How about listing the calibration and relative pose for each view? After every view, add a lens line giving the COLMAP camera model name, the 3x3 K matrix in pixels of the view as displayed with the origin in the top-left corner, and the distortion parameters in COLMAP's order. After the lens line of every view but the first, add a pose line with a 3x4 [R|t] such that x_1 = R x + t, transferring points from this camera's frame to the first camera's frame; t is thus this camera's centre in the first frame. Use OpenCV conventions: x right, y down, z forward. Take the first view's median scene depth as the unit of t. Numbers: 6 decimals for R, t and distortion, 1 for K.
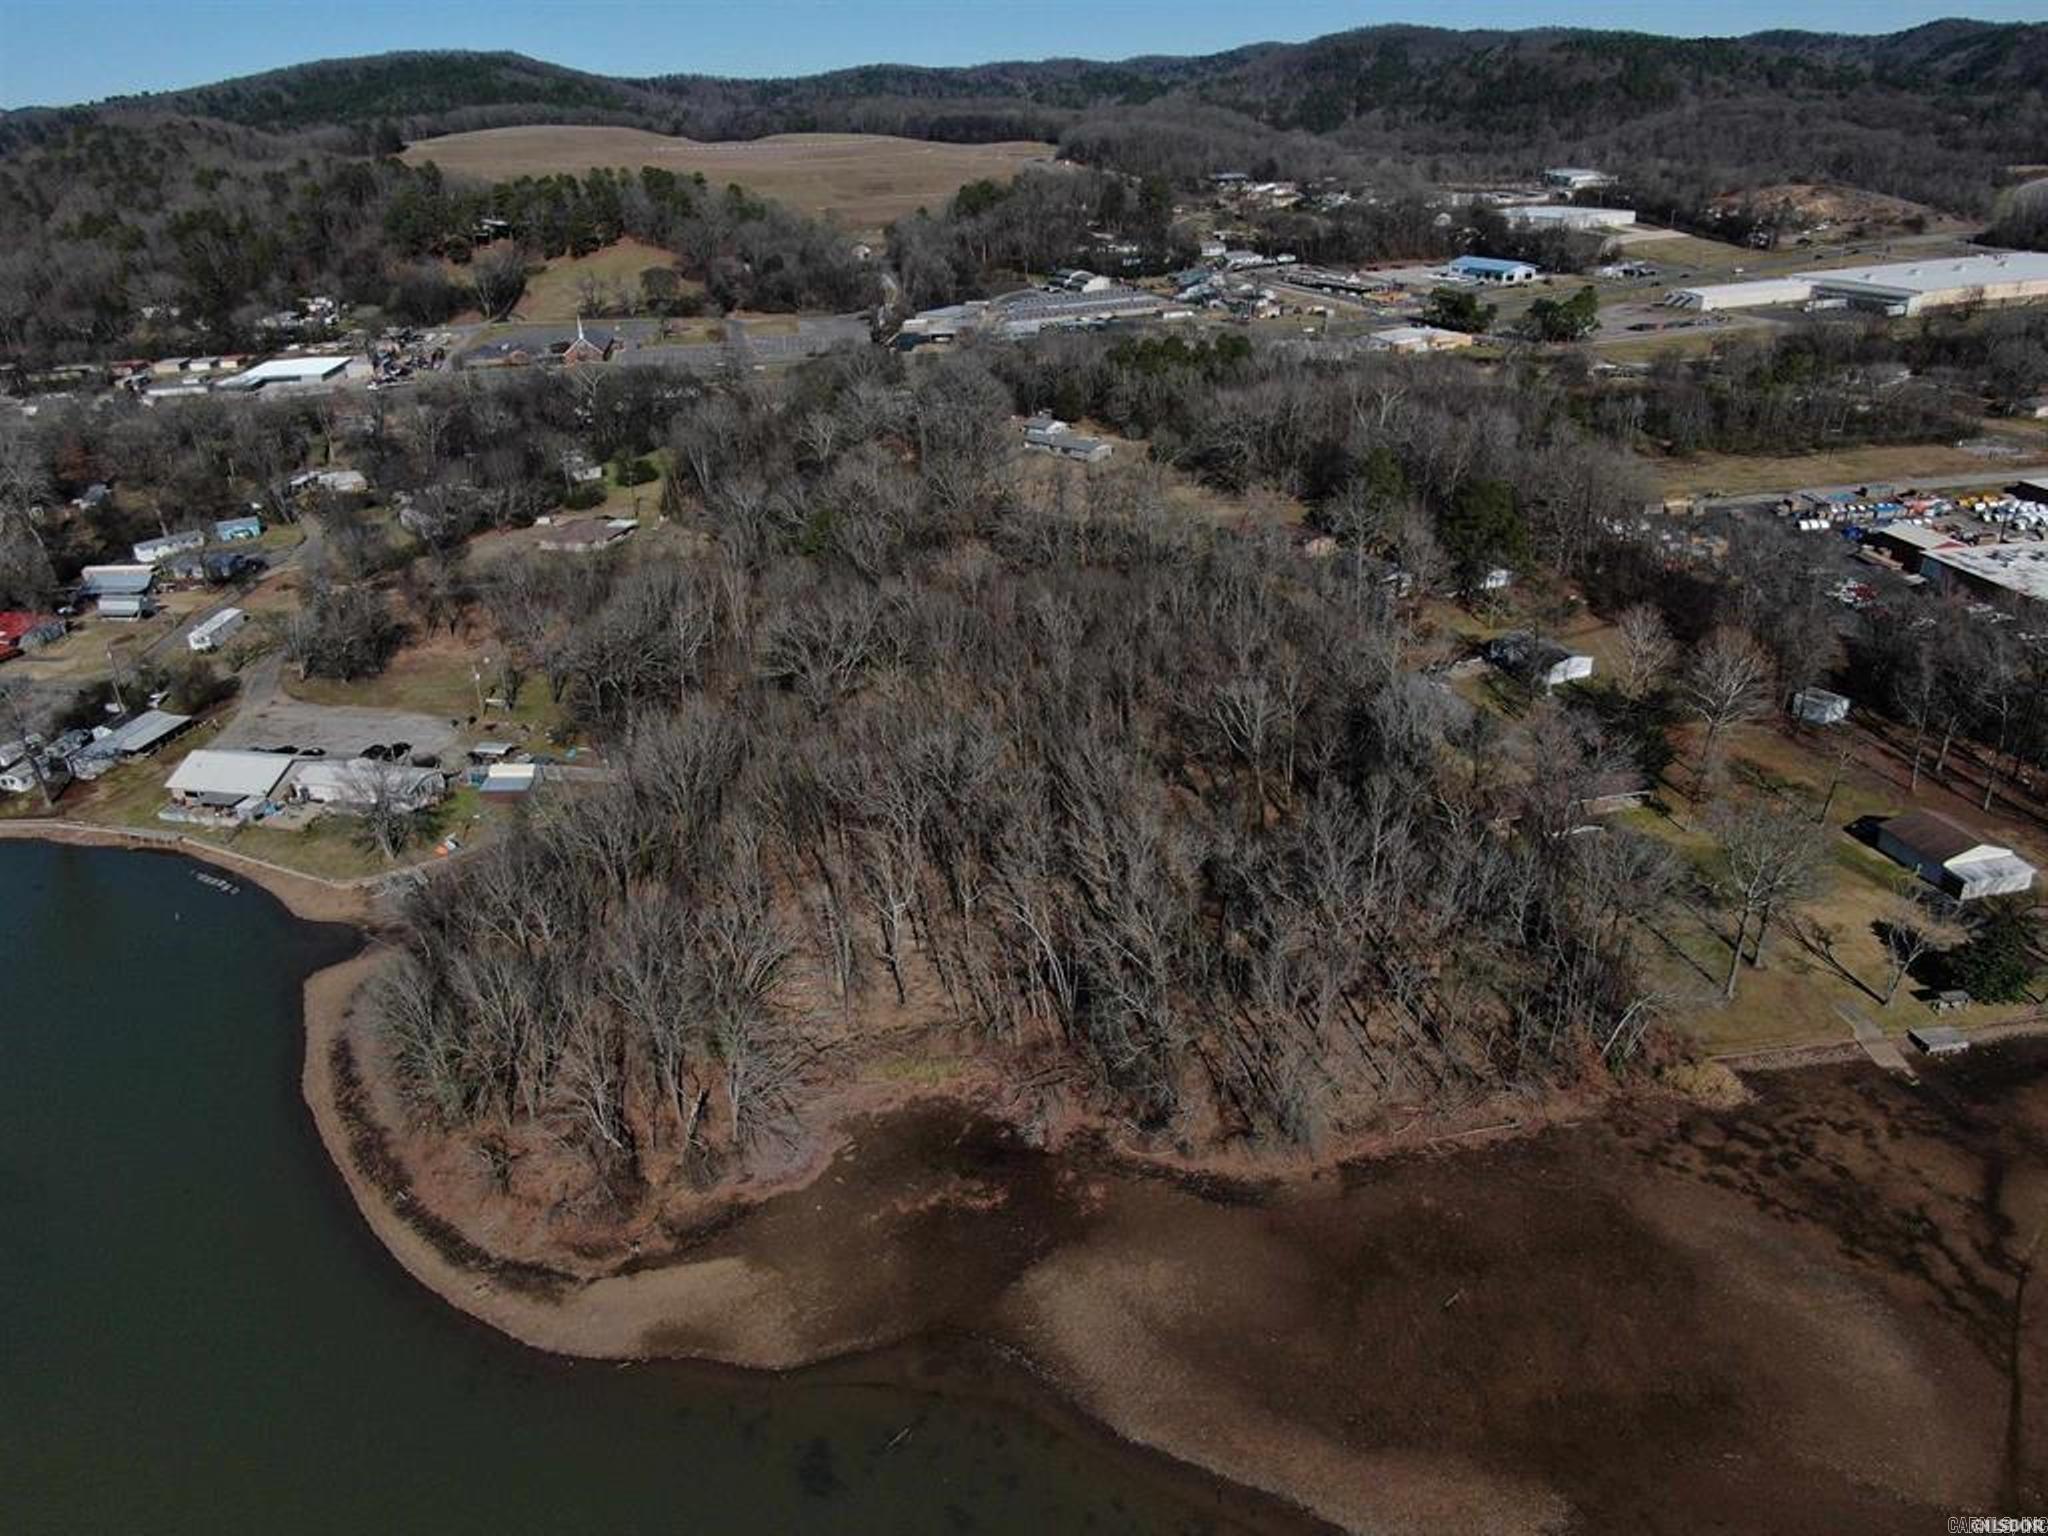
lens RADIAL K [[1490.6, 0, 1024.0], [0, 1490.6, 768.0], [0, 0, 1]] dist [-0.010159, 0.005369]
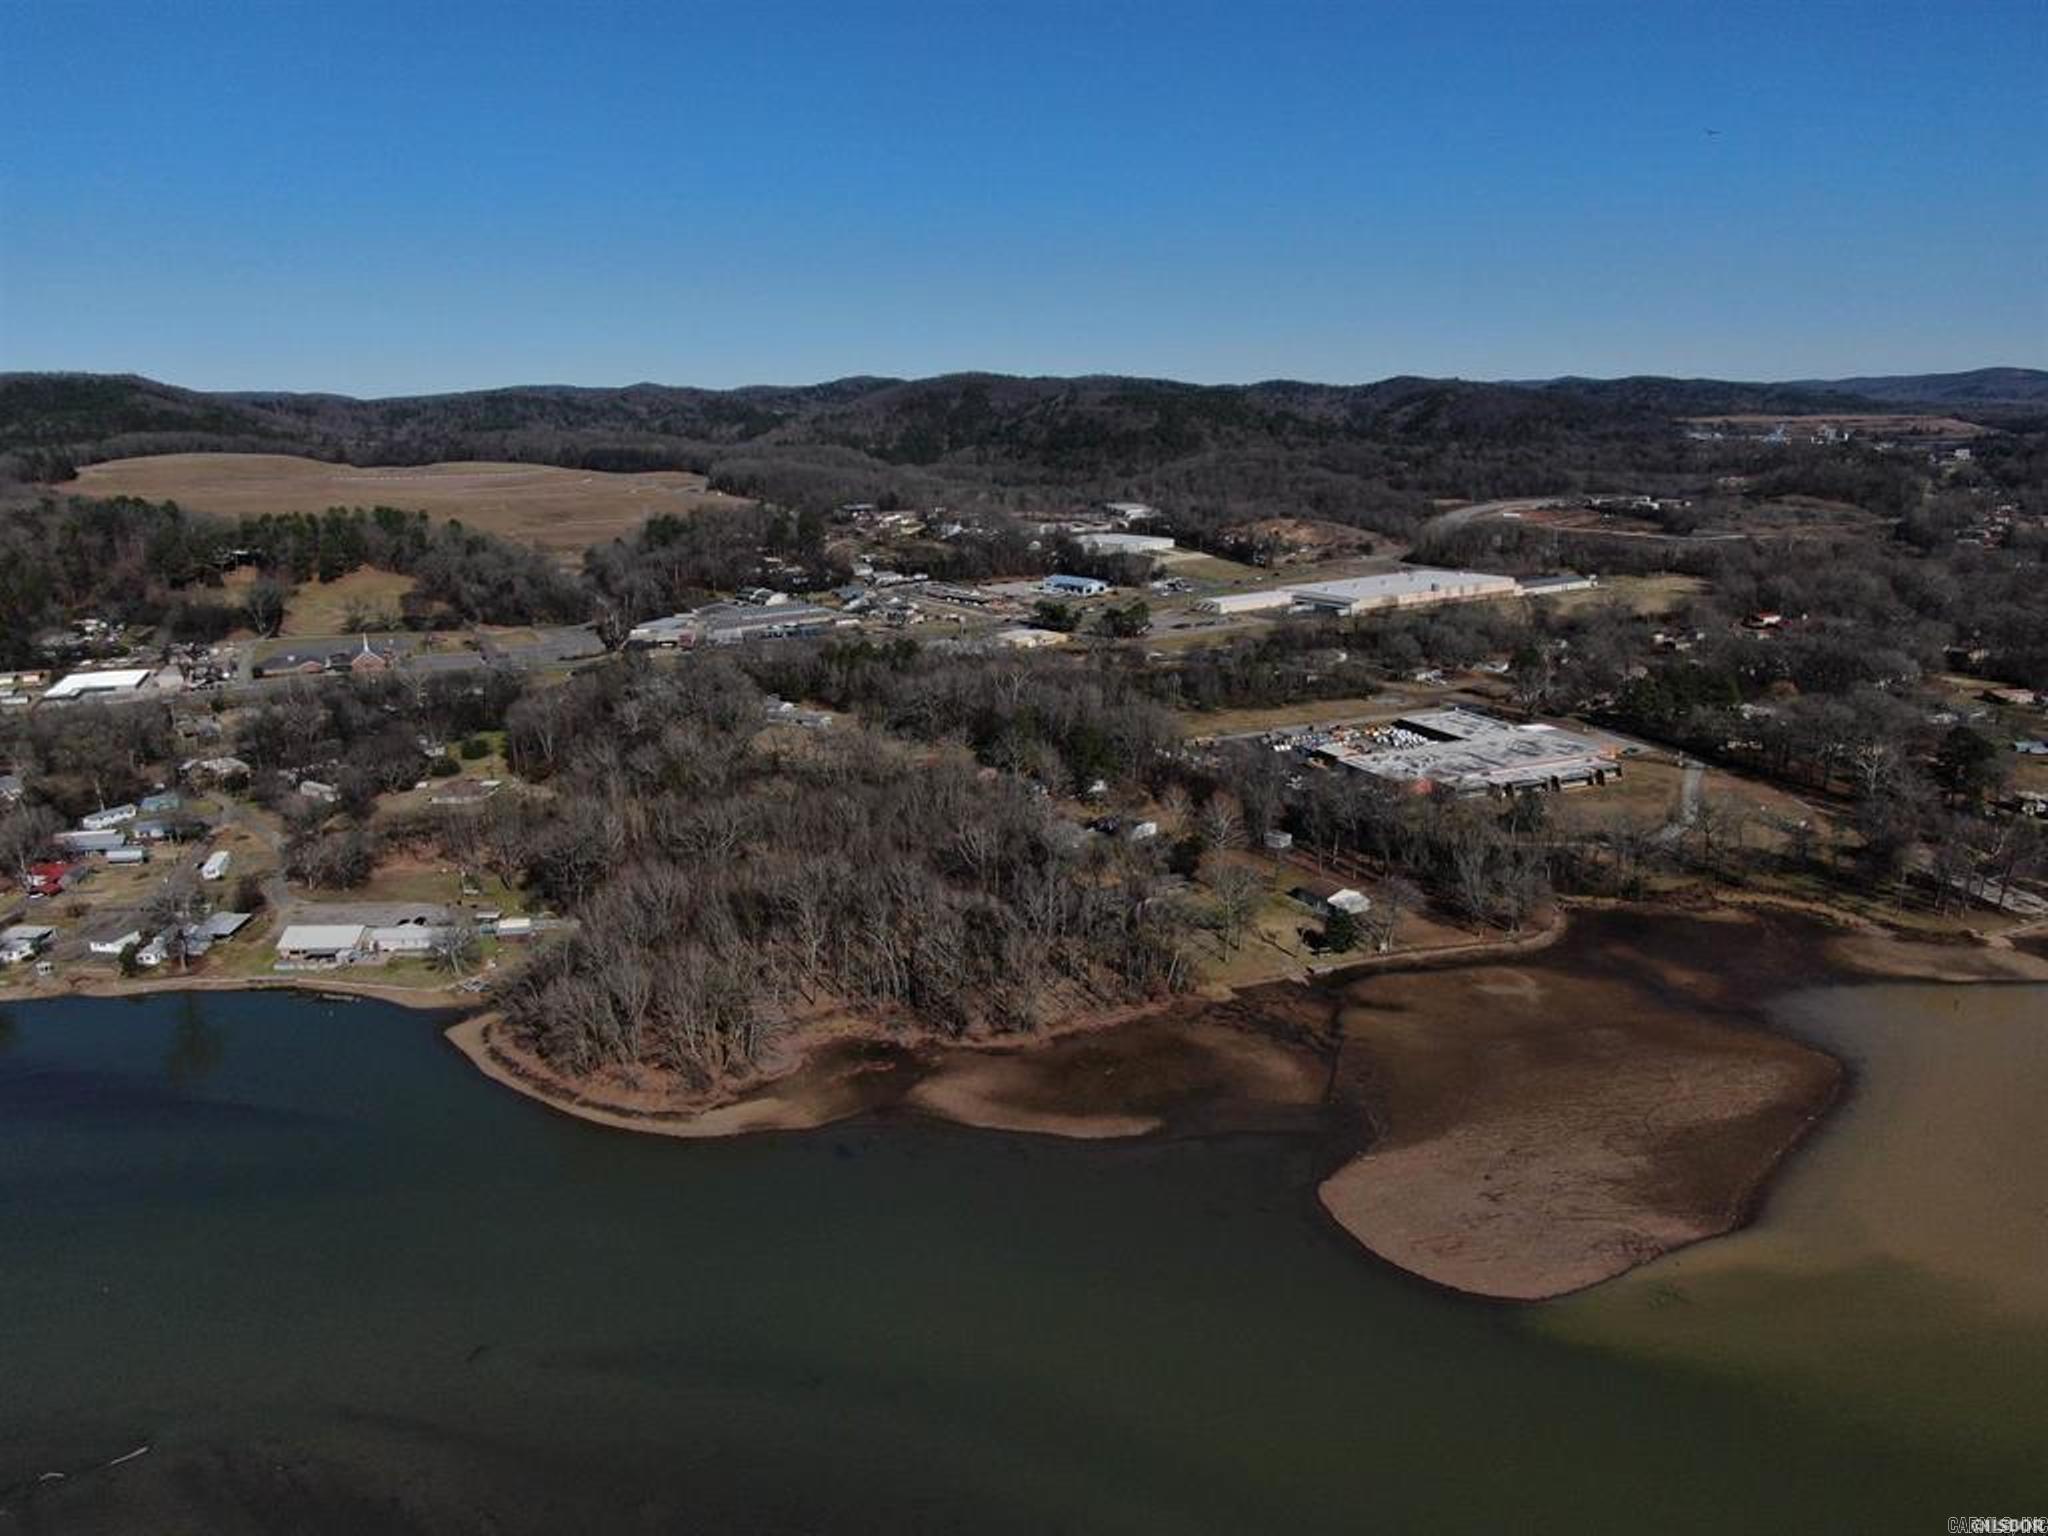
lens RADIAL K [[1490.6, 0, 1024.0], [0, 1490.6, 768.0], [0, 0, 1]] dist [-0.010159, 0.005369]
pose [[0.966810, -0.041696, 0.252072, -0.117999], [0.088069, 0.980515, -0.175597, 0.091969], [-0.239839, 0.191968, 0.951644, -0.369040]]
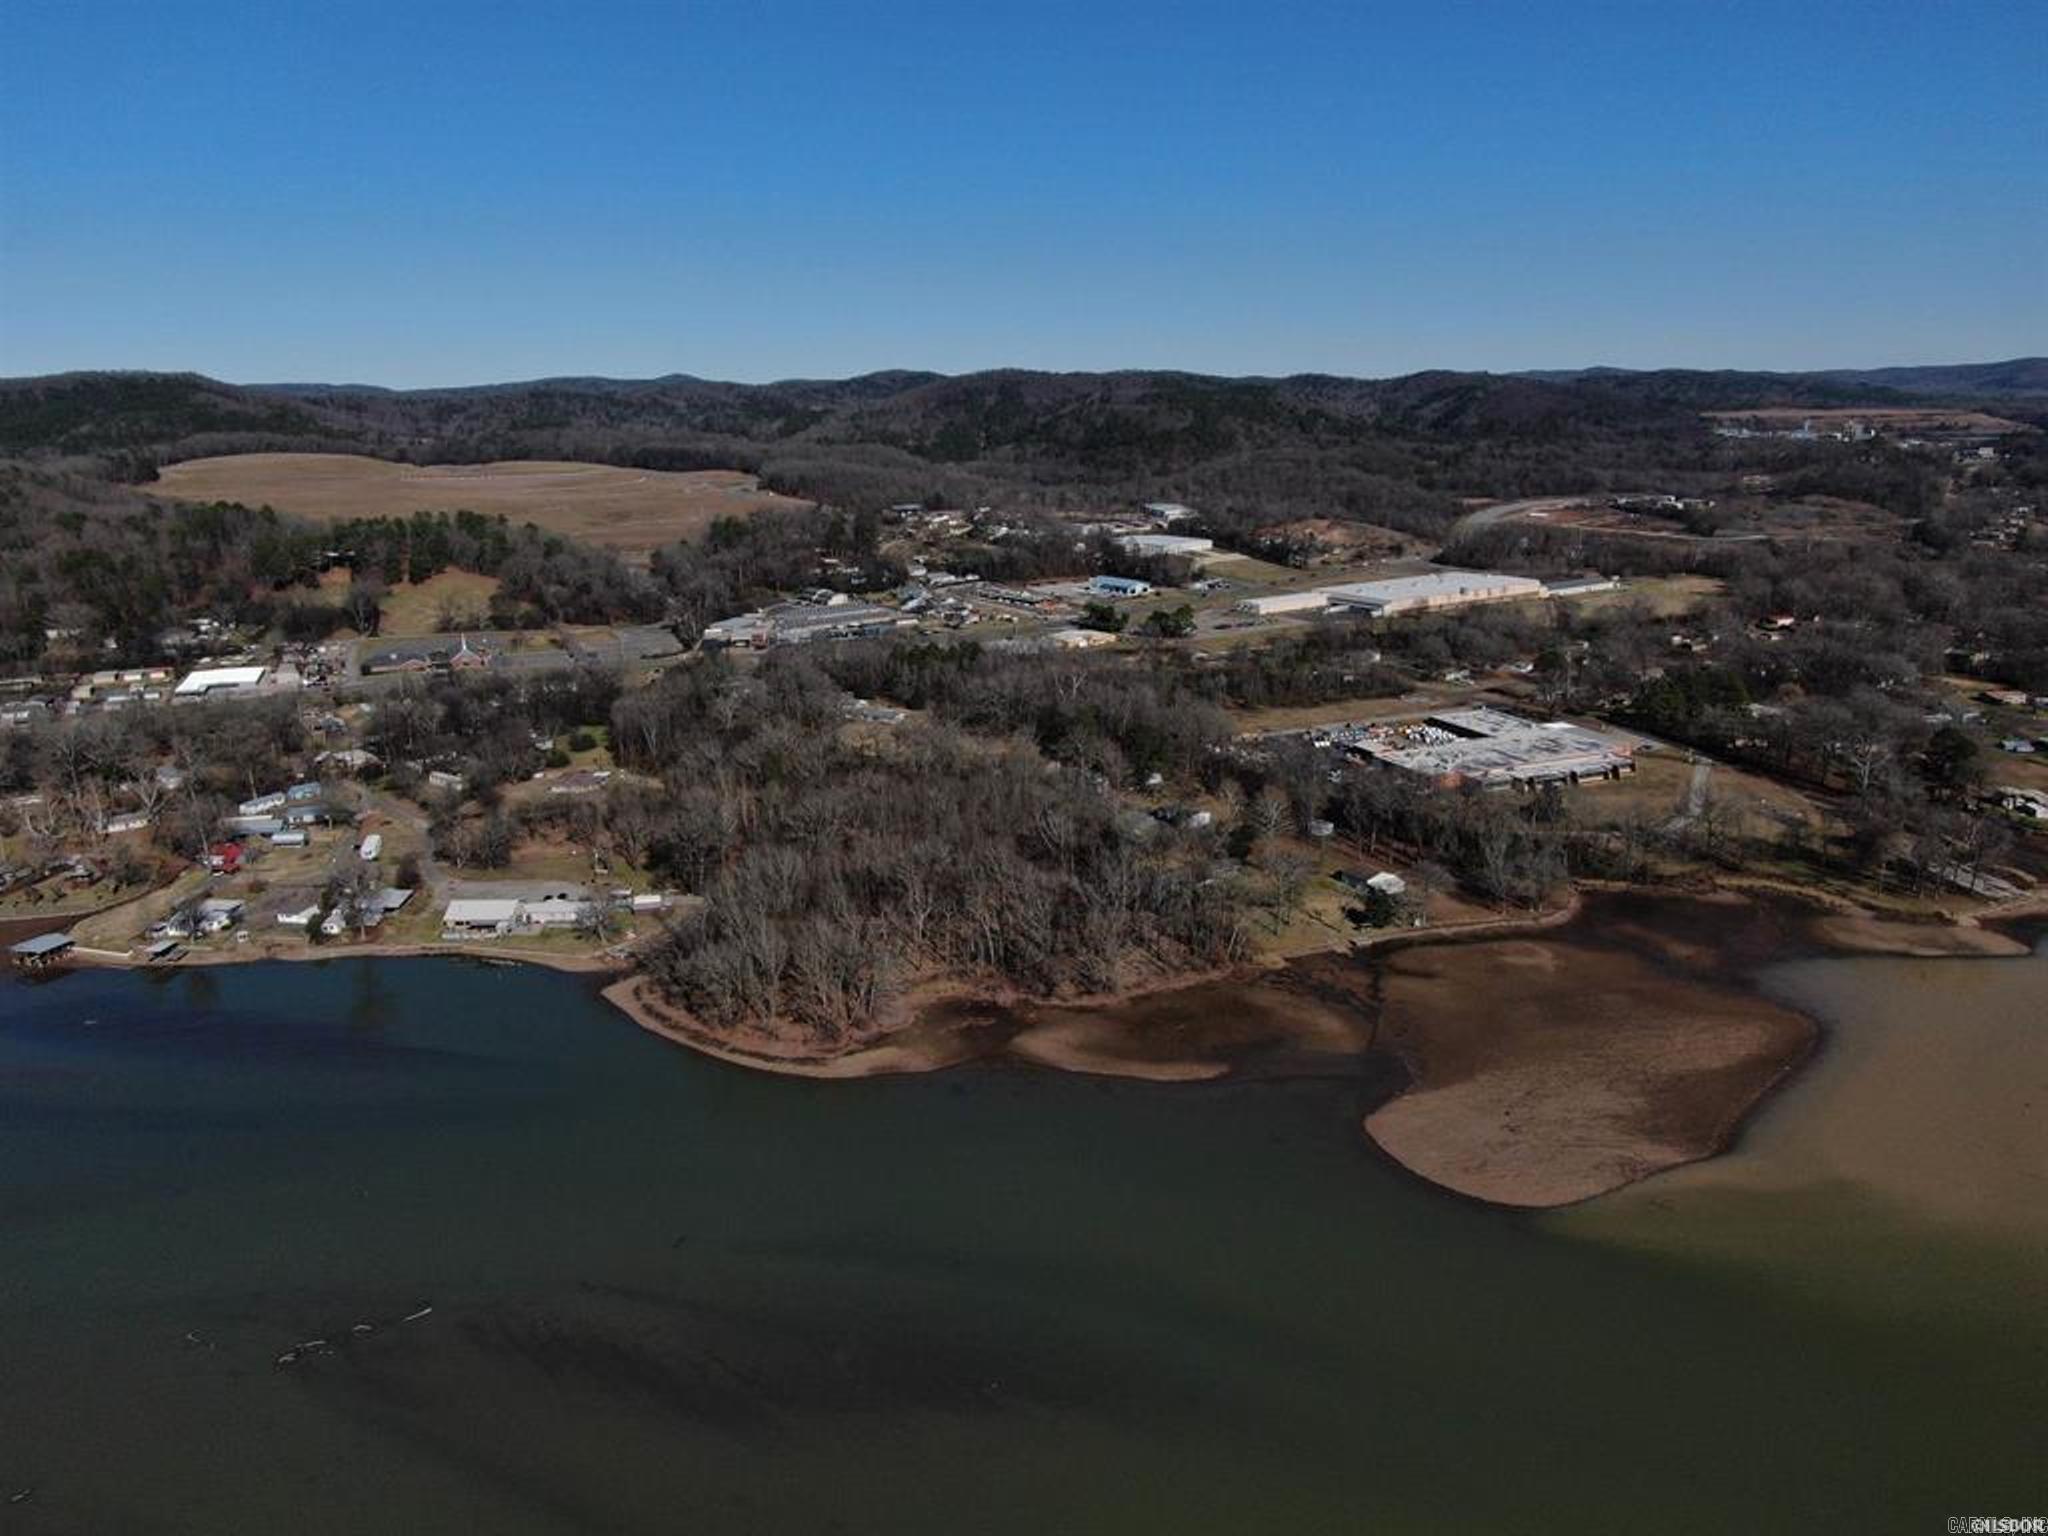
lens RADIAL K [[1490.6, 0, 1024.0], [0, 1490.6, 768.0], [0, 0, 1]] dist [-0.010159, 0.005369]
pose [[0.971043, -0.040379, 0.235469, -0.177441], [0.082007, 0.982064, -0.169780, 0.104761], [-0.224390, 0.184173, 0.956937, -0.469267]]
